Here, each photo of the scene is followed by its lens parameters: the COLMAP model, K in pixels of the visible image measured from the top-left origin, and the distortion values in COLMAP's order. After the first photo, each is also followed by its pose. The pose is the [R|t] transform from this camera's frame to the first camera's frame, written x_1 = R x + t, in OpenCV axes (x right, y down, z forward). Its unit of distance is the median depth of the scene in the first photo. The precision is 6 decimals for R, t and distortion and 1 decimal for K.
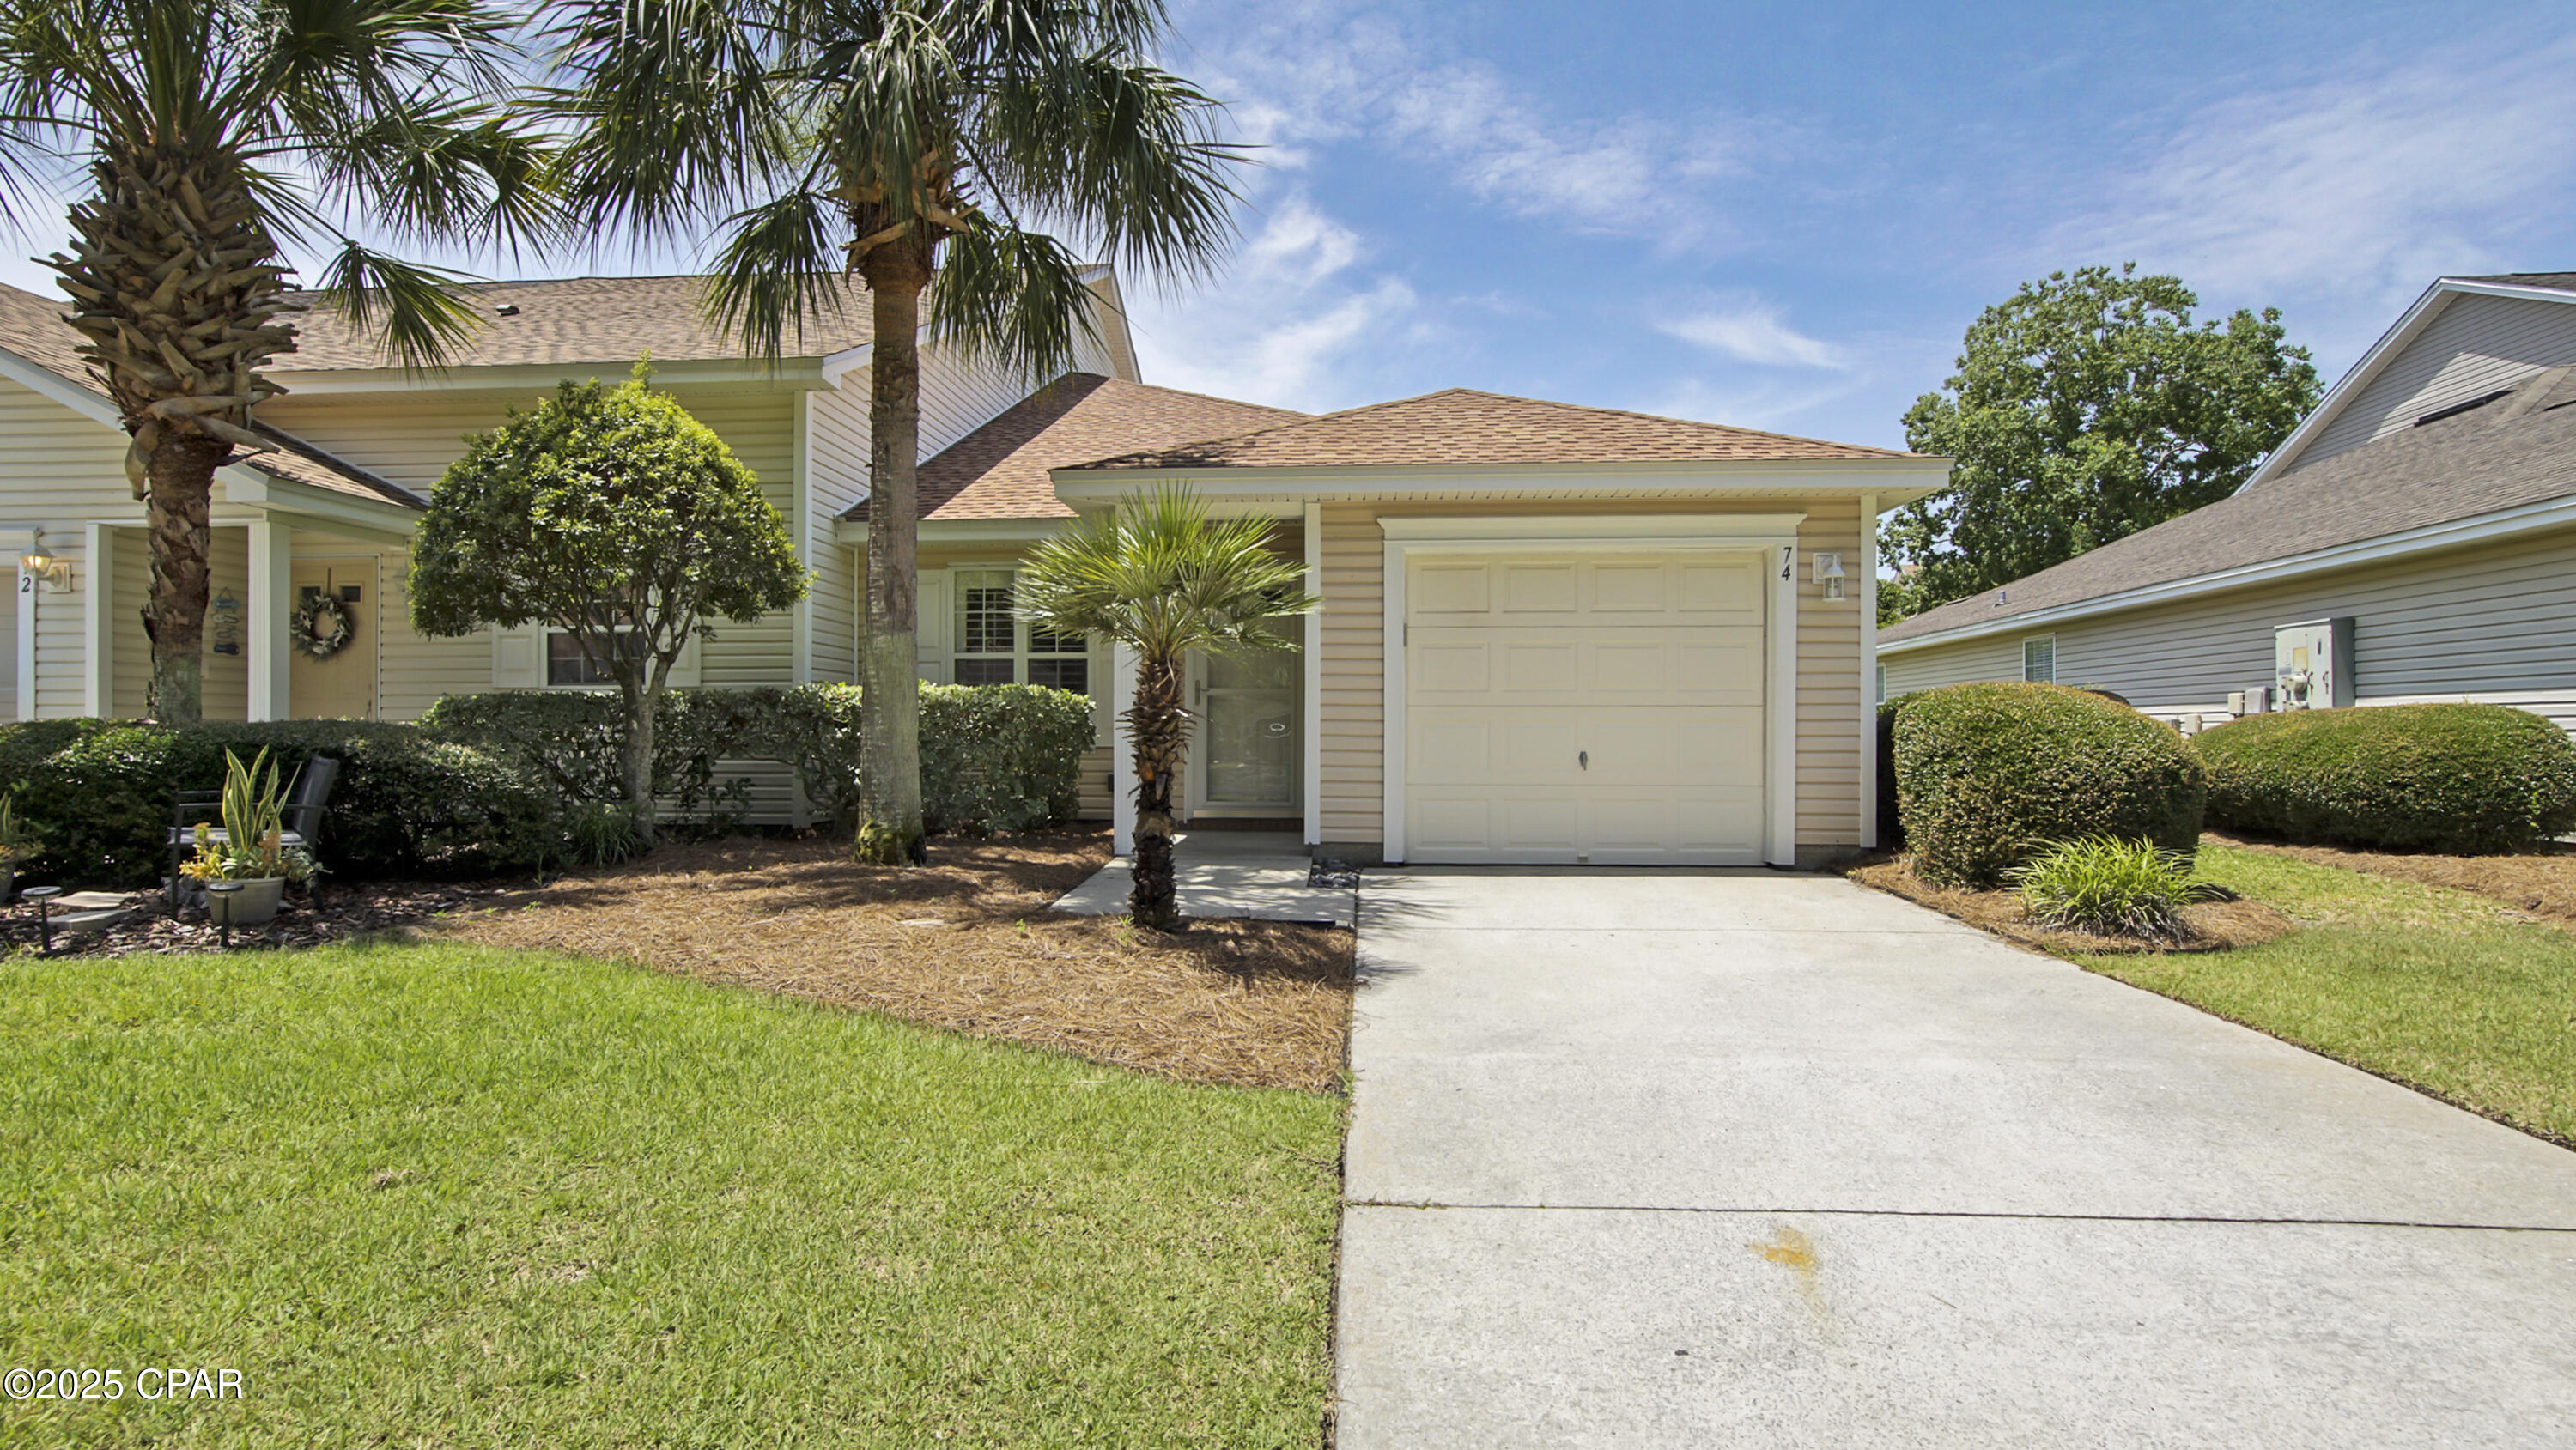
lens RADIAL K [[1325.2, 0, 1288.6], [0, 1325.2, 797.9], [0, 0, 1]] dist [-0.015144, 0.000494]
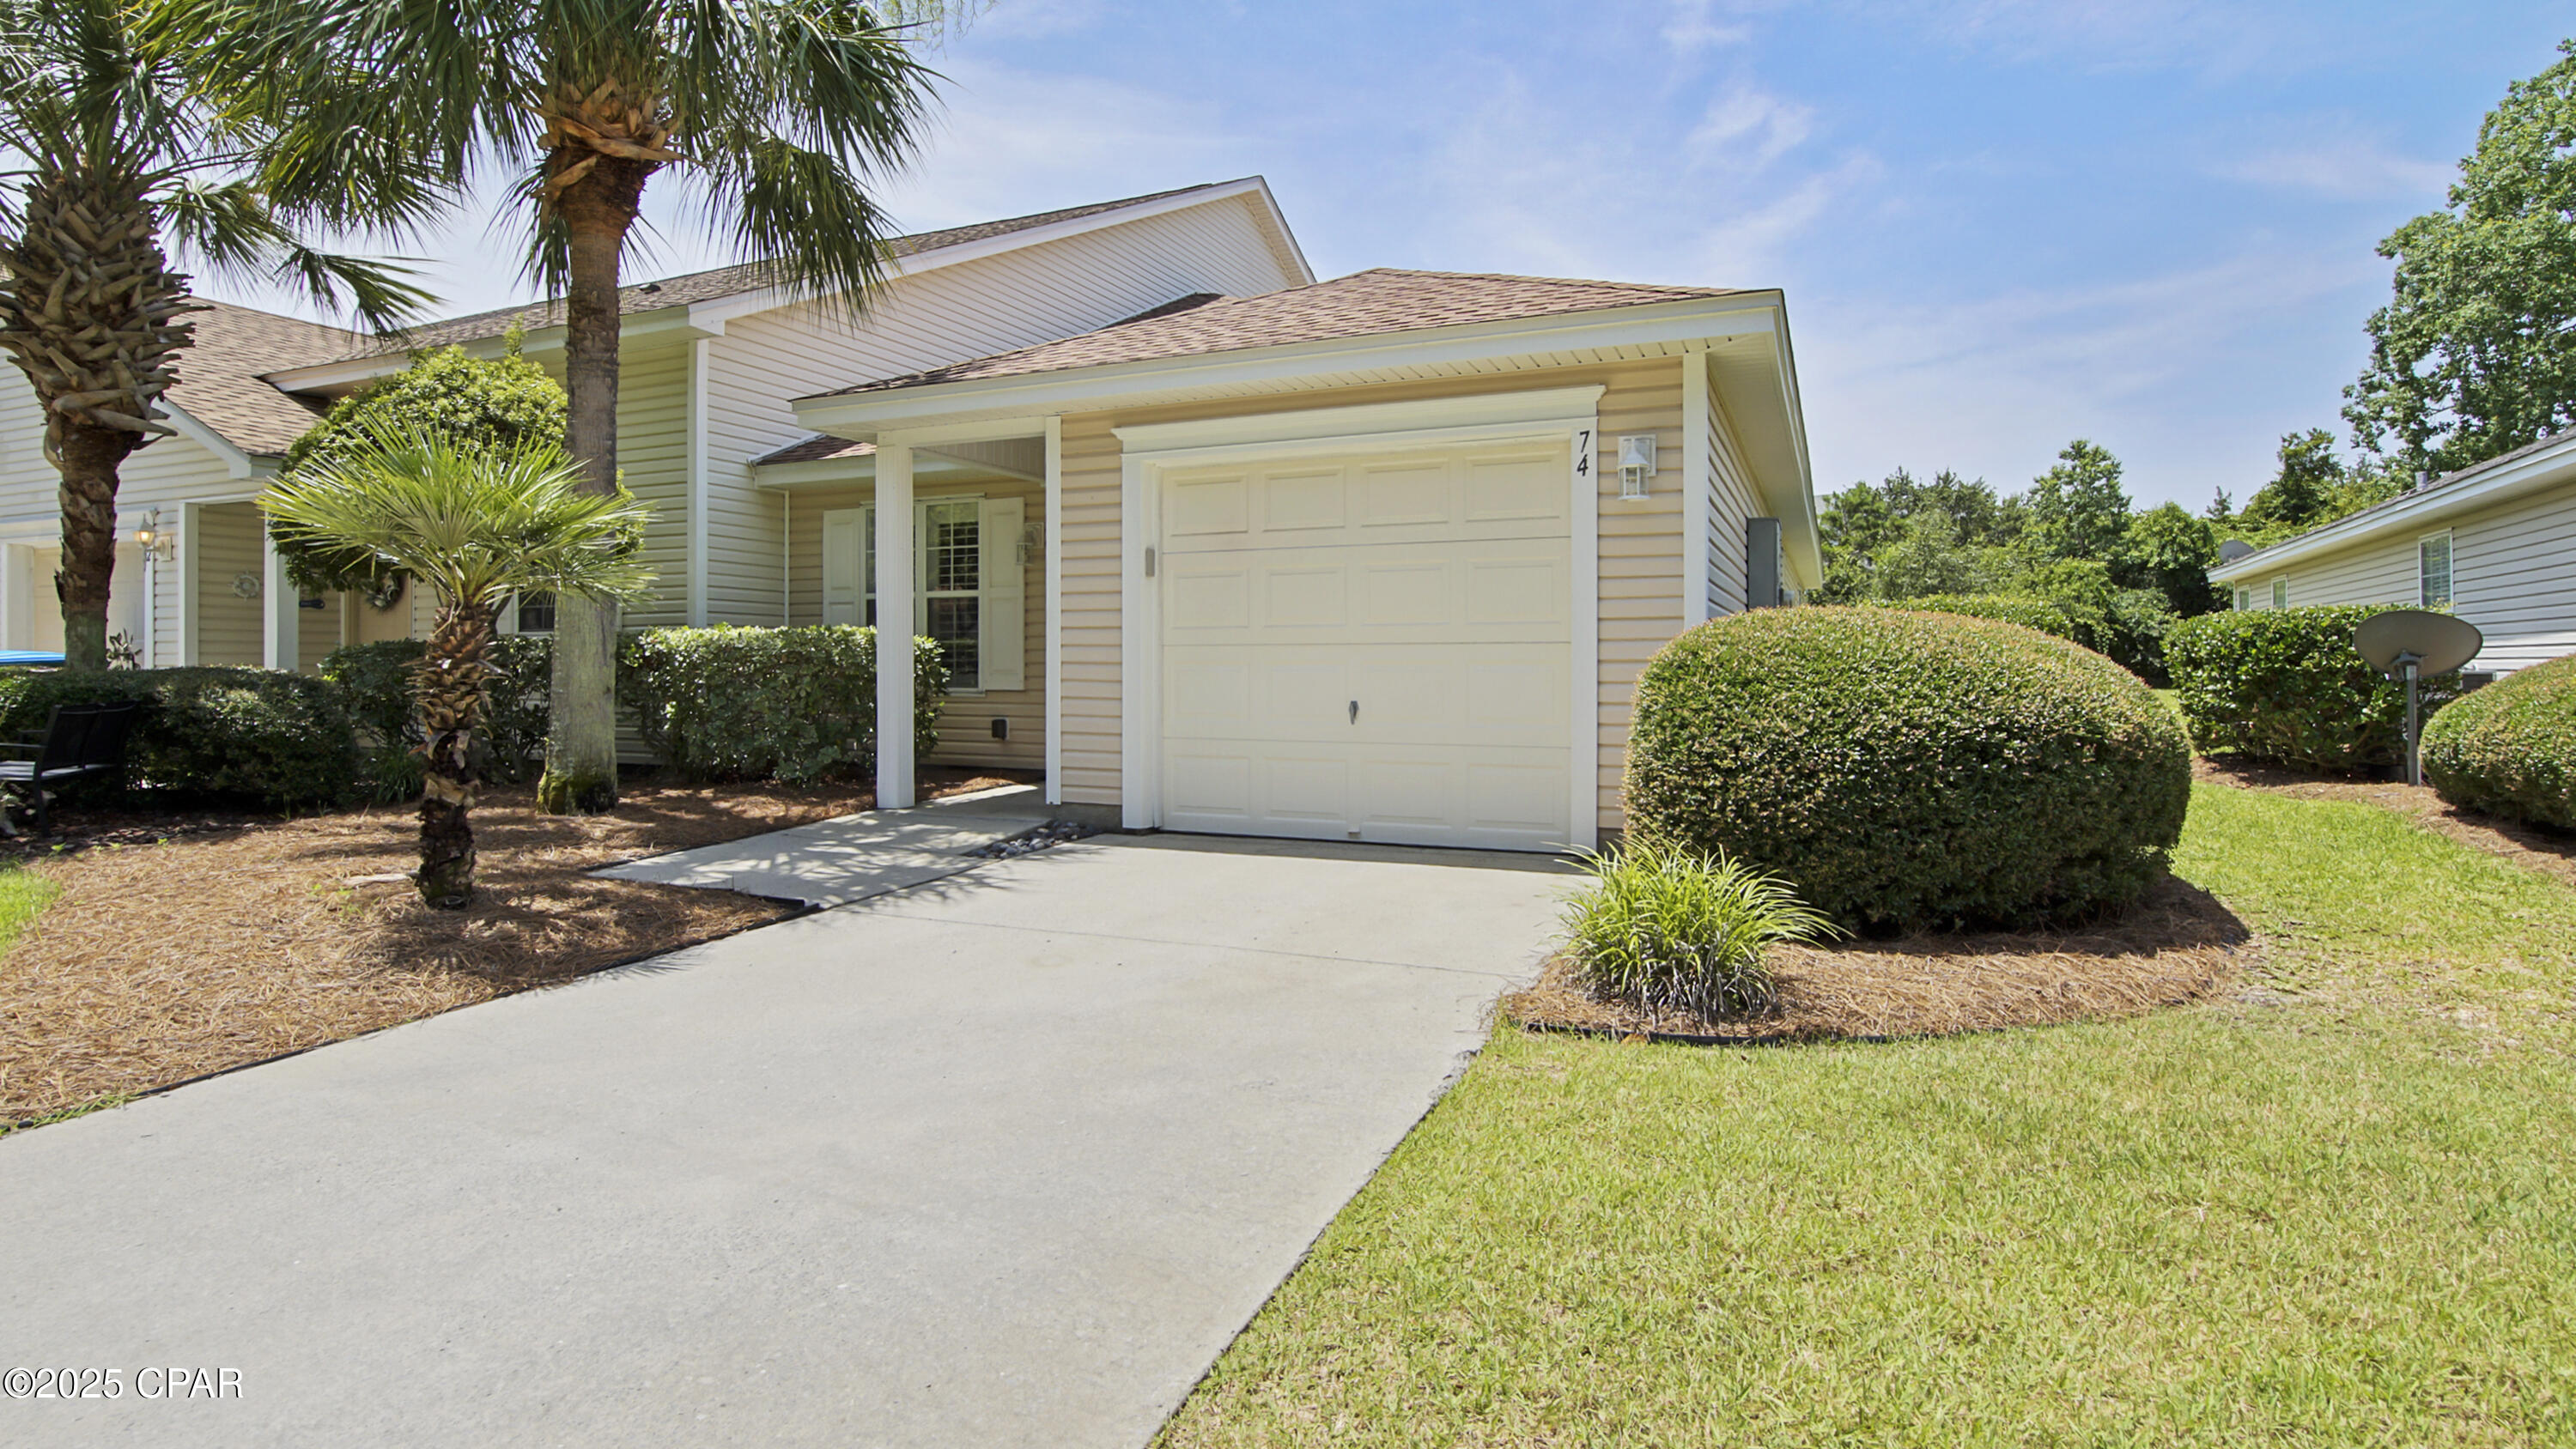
lens RADIAL K [[1346.8, 0, 1288.0], [0, 1346.8, 724.5], [0, 0, 1]] dist [-0.015709, 0.001830]
pose [[0.933791, 0.013351, -0.357569, 0.557307], [-0.015026, 0.999885, -0.001908, -0.021577], [0.357502, 0.007155, 0.933885, 0.256498]]
